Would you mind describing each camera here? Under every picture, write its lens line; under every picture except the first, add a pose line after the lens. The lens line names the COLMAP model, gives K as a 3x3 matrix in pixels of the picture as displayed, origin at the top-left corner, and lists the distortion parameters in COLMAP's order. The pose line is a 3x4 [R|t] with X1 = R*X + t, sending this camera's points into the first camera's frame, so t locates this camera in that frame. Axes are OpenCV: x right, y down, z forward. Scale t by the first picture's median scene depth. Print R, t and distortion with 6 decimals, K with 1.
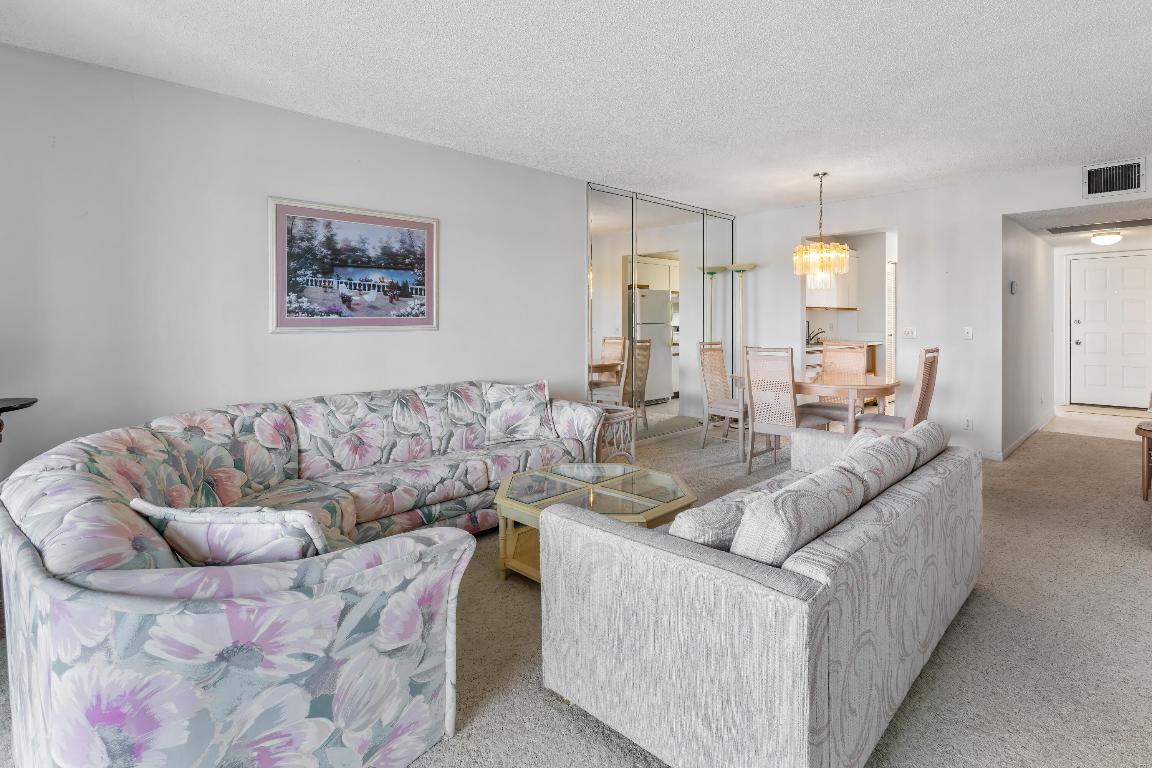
lens RADIAL K [[574.1, 0, 574.1], [0, 574.1, 320.4], [0, 0, 1]] dist [-0.000569, -0.000181]
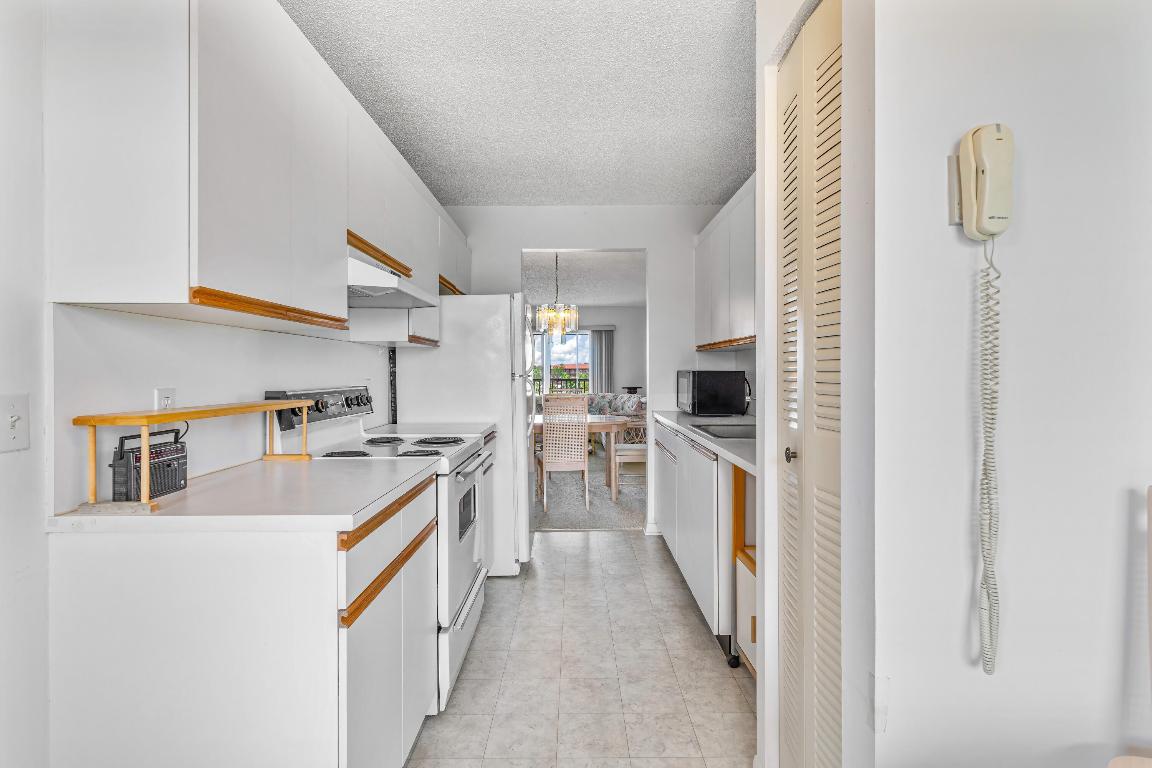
lens RADIAL K [[565.4, 0, 572.7], [0, 565.4, 368.8], [0, 0, 1]] dist [-0.000927, 0.000458]
pose [[-0.698221, 0.003088, -0.715876, 1.220090], [0.004427, 0.999990, -0.000004, -0.002980], [0.715869, -0.003172, -0.698227, 1.805839]]
